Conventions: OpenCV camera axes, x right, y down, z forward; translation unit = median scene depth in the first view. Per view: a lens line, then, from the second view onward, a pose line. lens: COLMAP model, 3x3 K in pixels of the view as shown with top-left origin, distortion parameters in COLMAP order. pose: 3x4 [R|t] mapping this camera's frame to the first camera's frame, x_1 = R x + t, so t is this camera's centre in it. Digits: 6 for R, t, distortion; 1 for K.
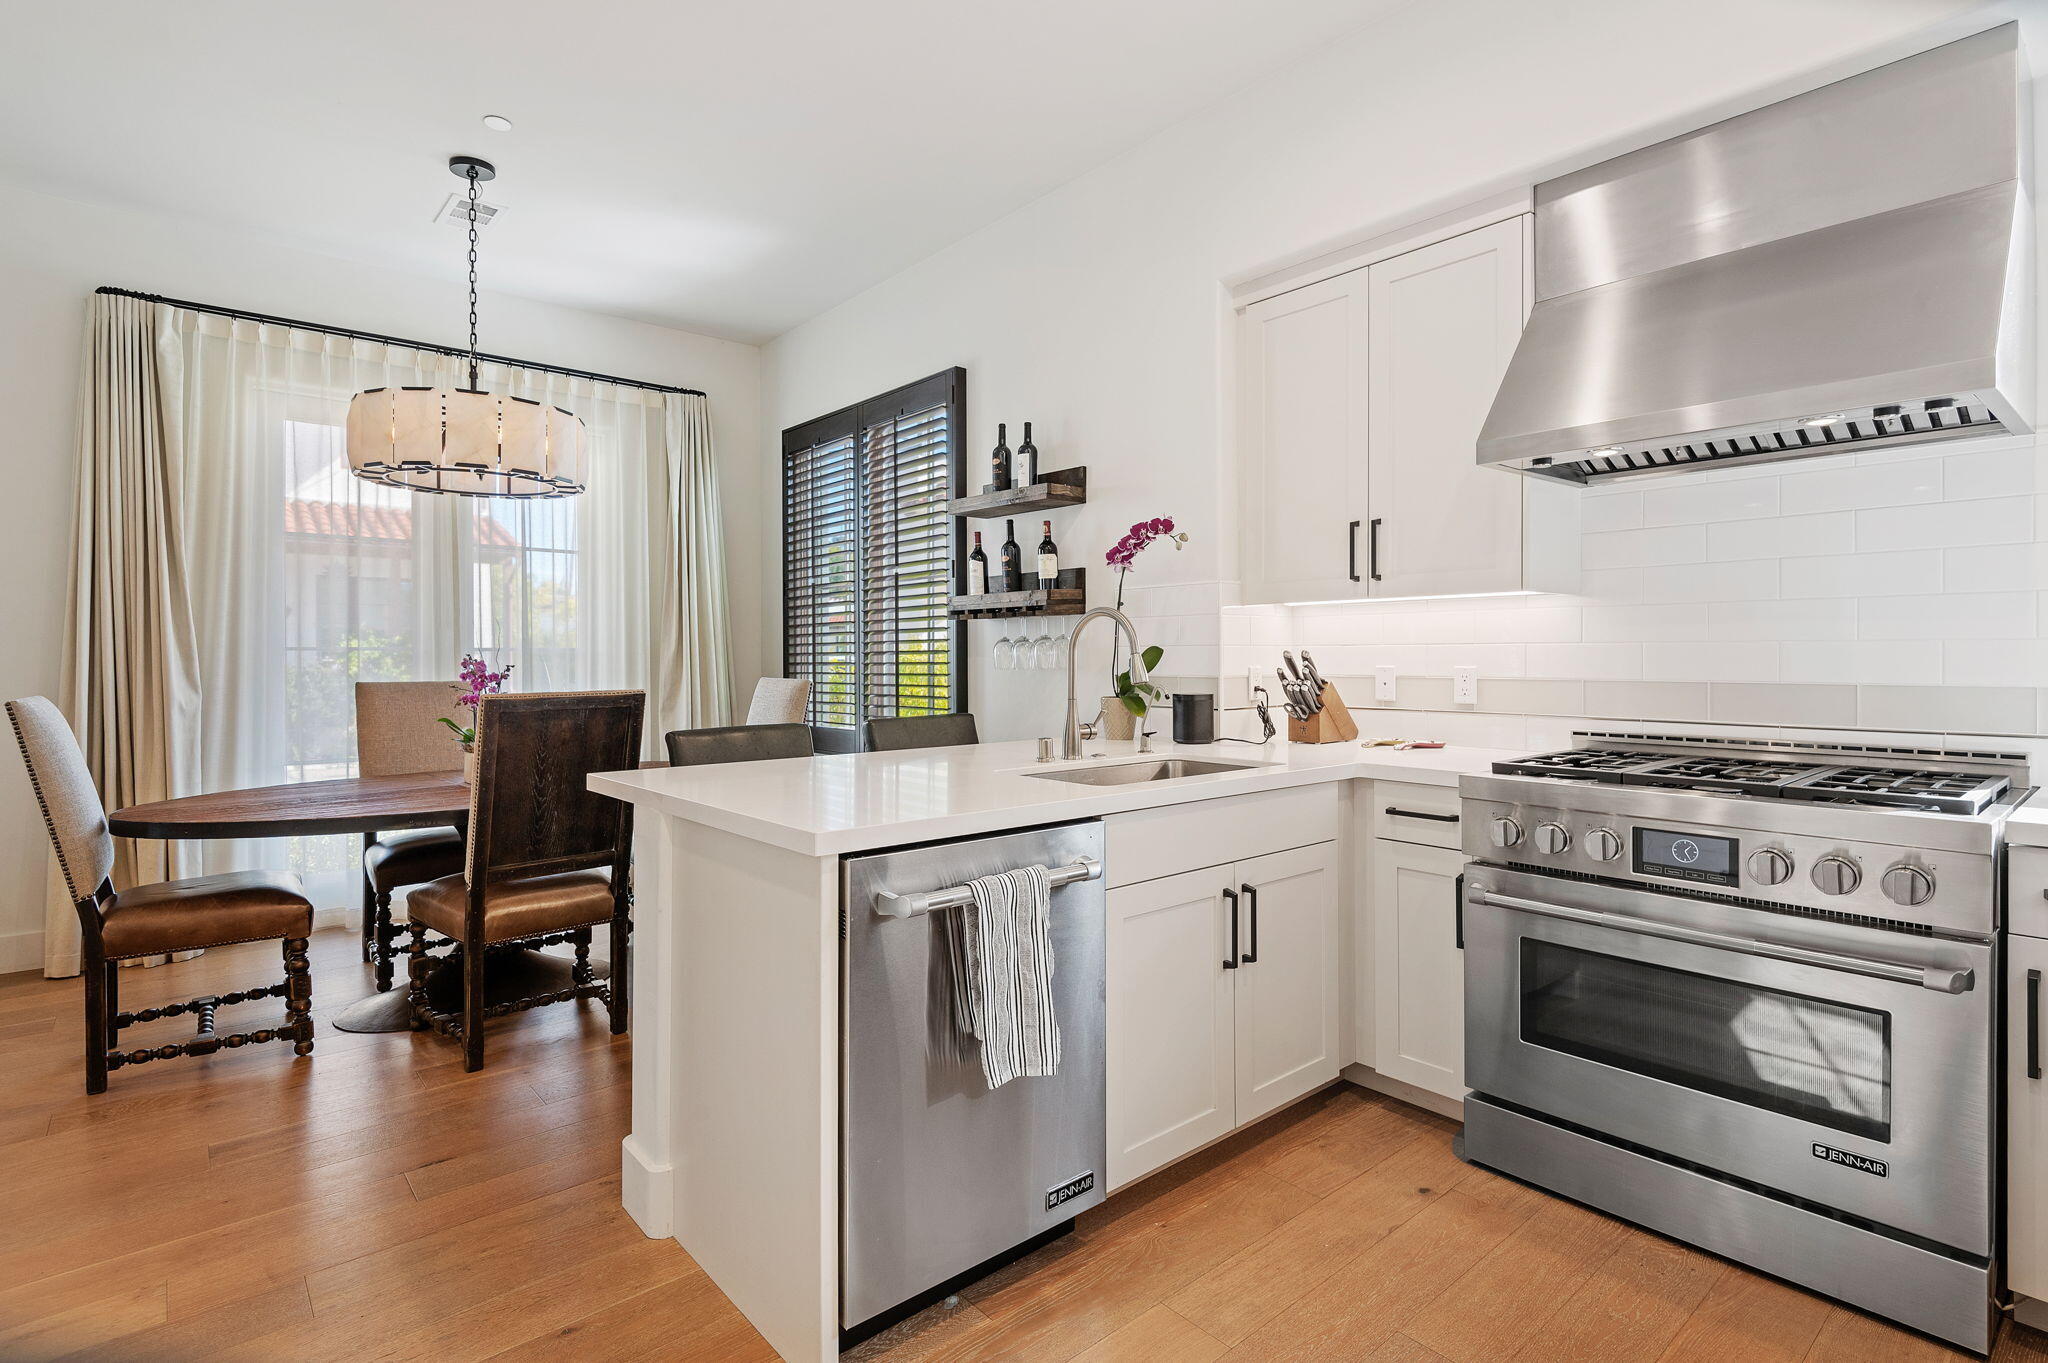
lens RADIAL K [[998.4, 0, 1021.1], [0, 998.4, 662.0], [0, 0, 1]] dist [0.025068, -0.024050]
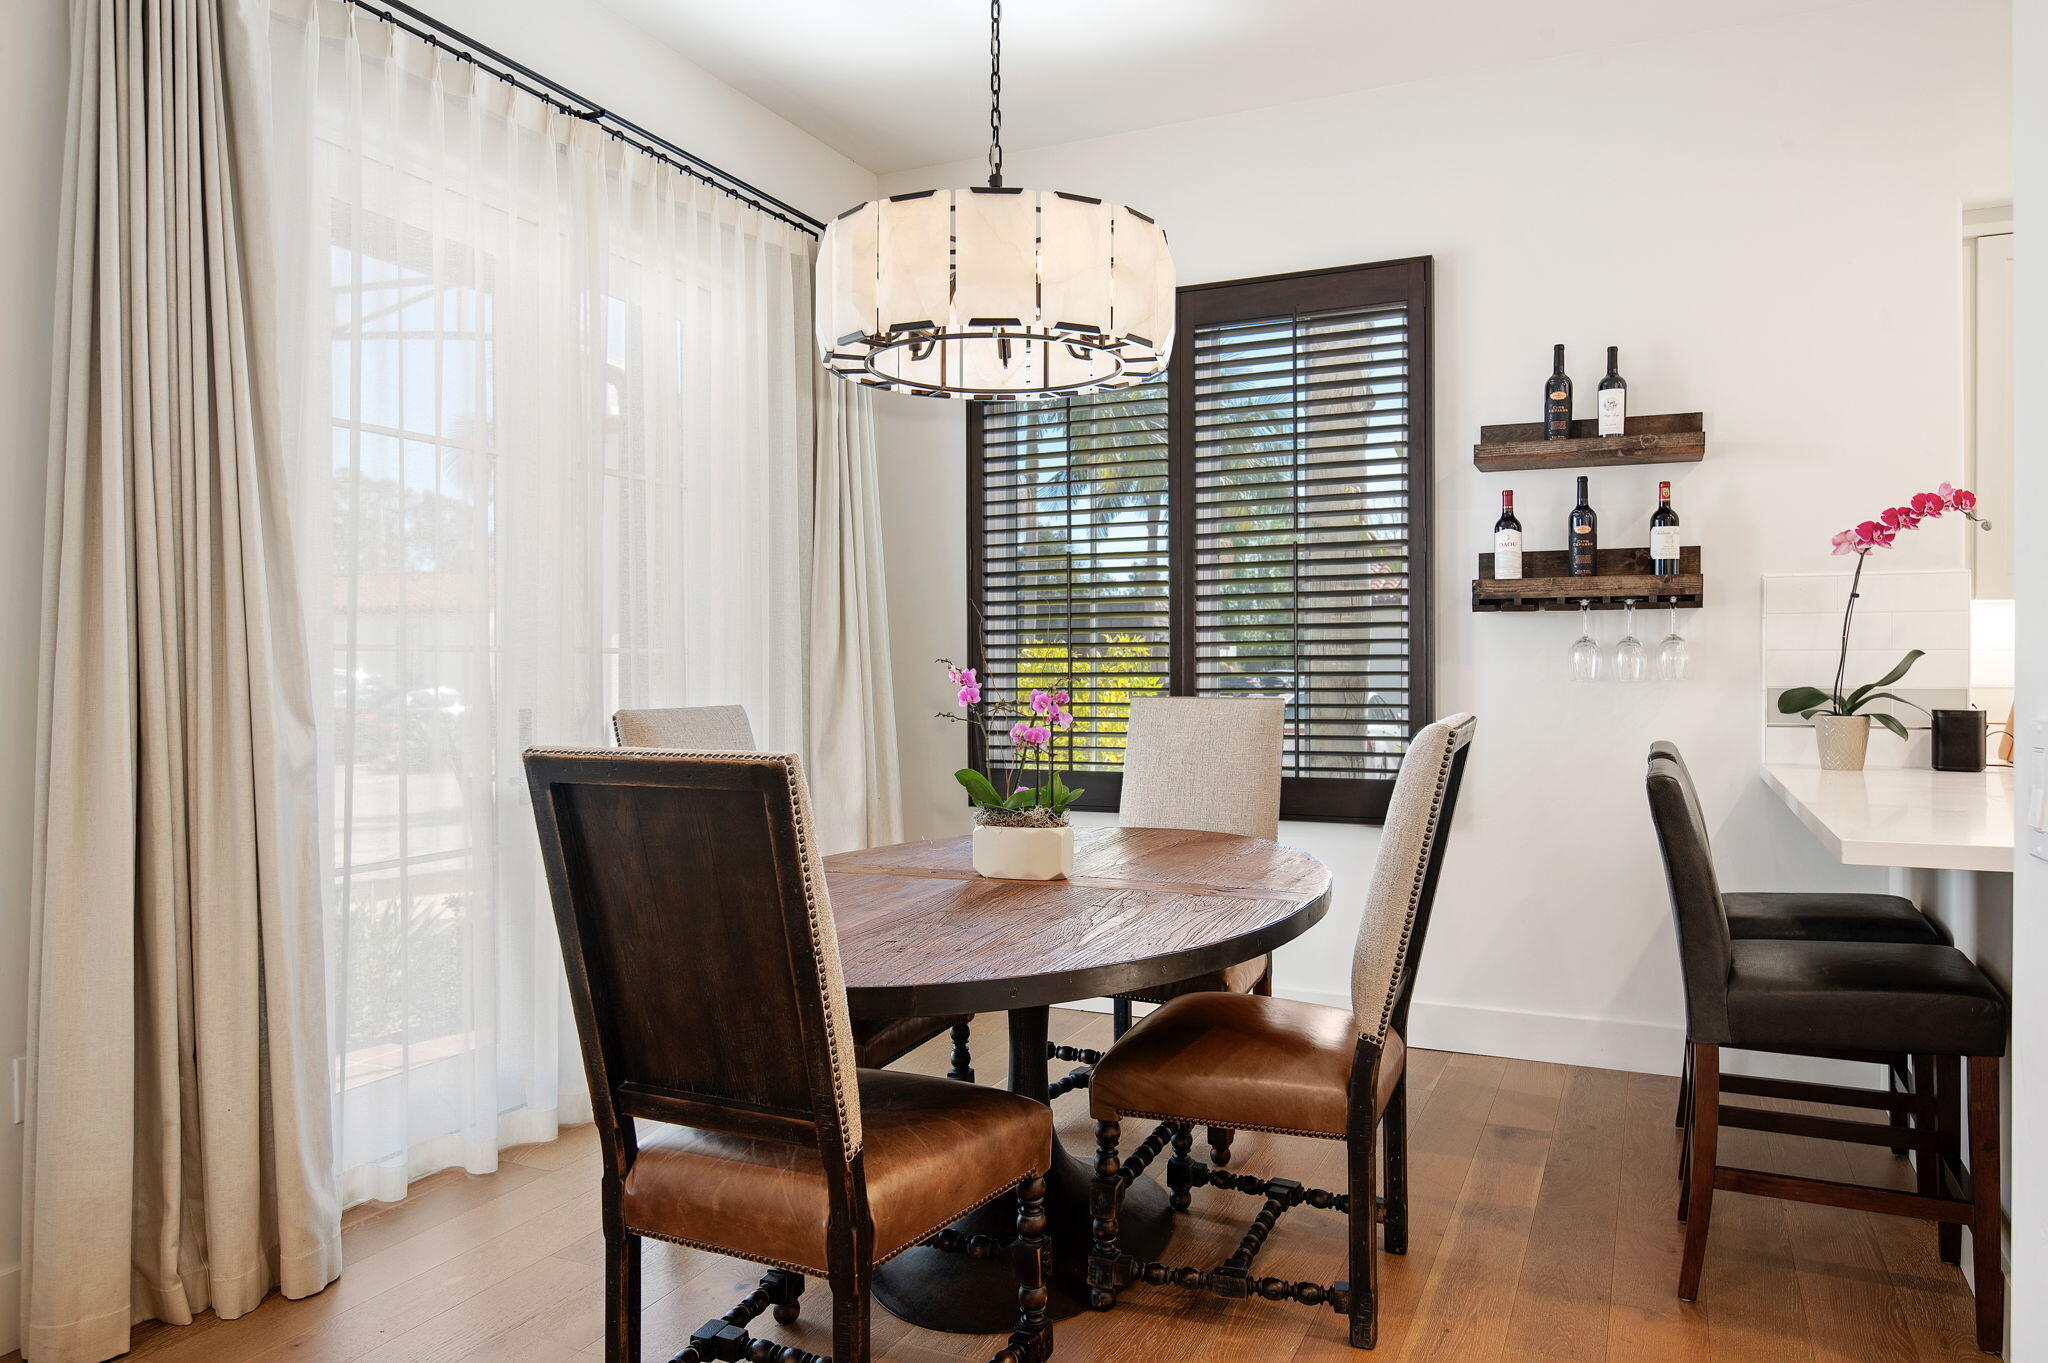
lens RADIAL K [[1376.3, 0, 1002.1], [0, 1376.3, 688.6], [0, 0, 1]] dist [0.002368, -0.024772]
pose [[0.917375, -0.004807, 0.397996, -0.992672], [0.001339, 0.999959, 0.008992, 0.003821], [-0.398022, -0.007716, 0.917343, 0.300684]]
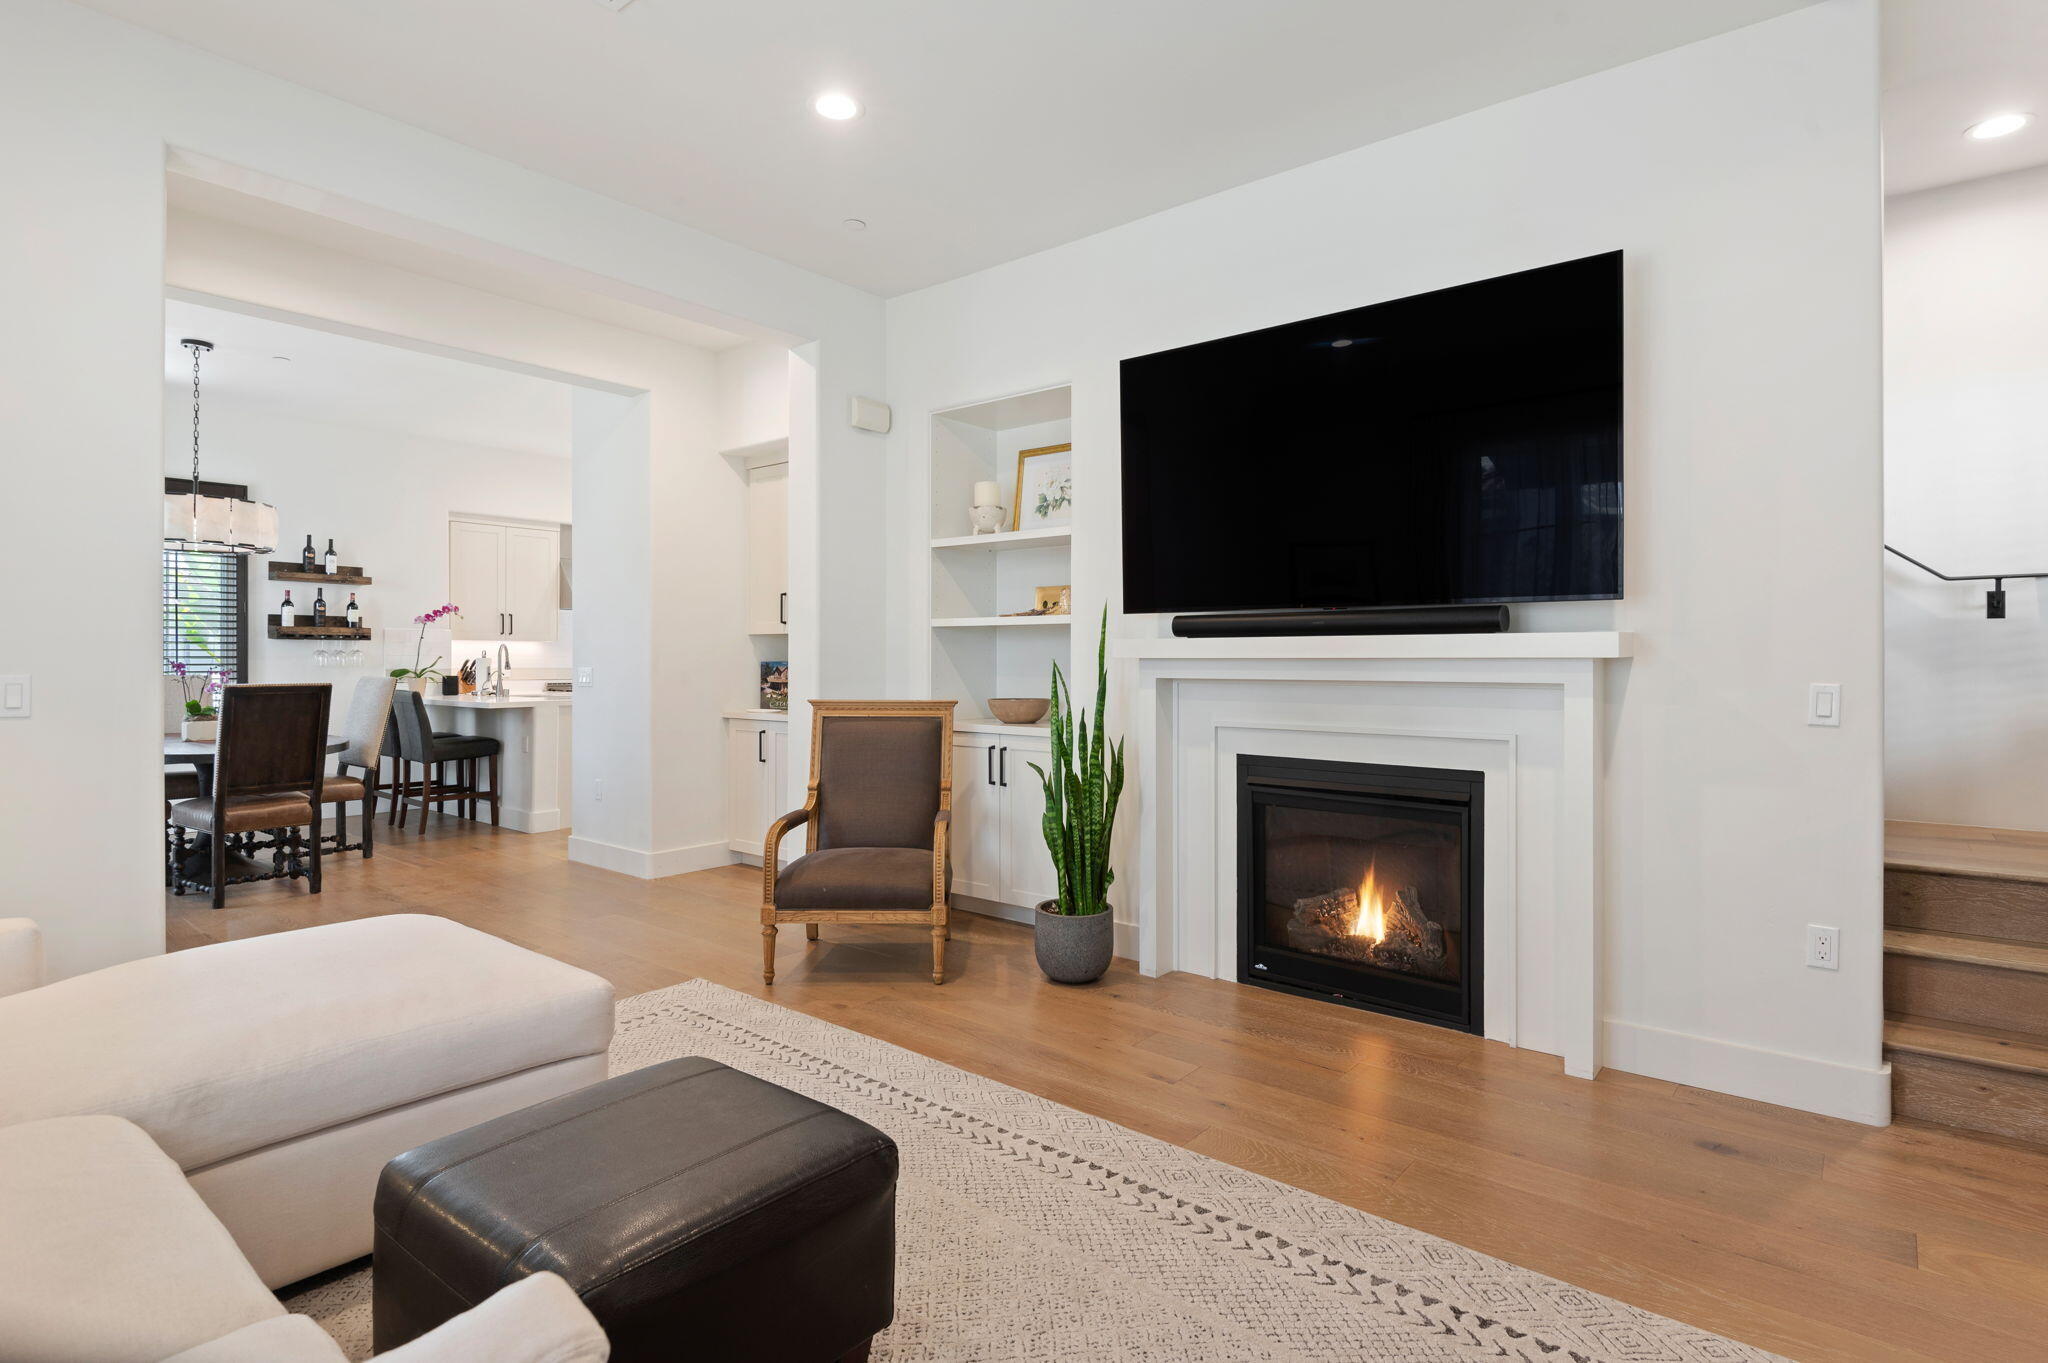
lens RADIAL K [[1030.8, 0, 1033.5], [0, 1030.8, 659.3], [0, 0, 1]] dist [-0.001931, -0.000569]
pose [[-0.180178, 0.006228, 0.983614, -2.671102], [0.006544, 0.999965, -0.005132, 0.013806], [-0.983612, 0.005512, -0.180212, 0.034204]]
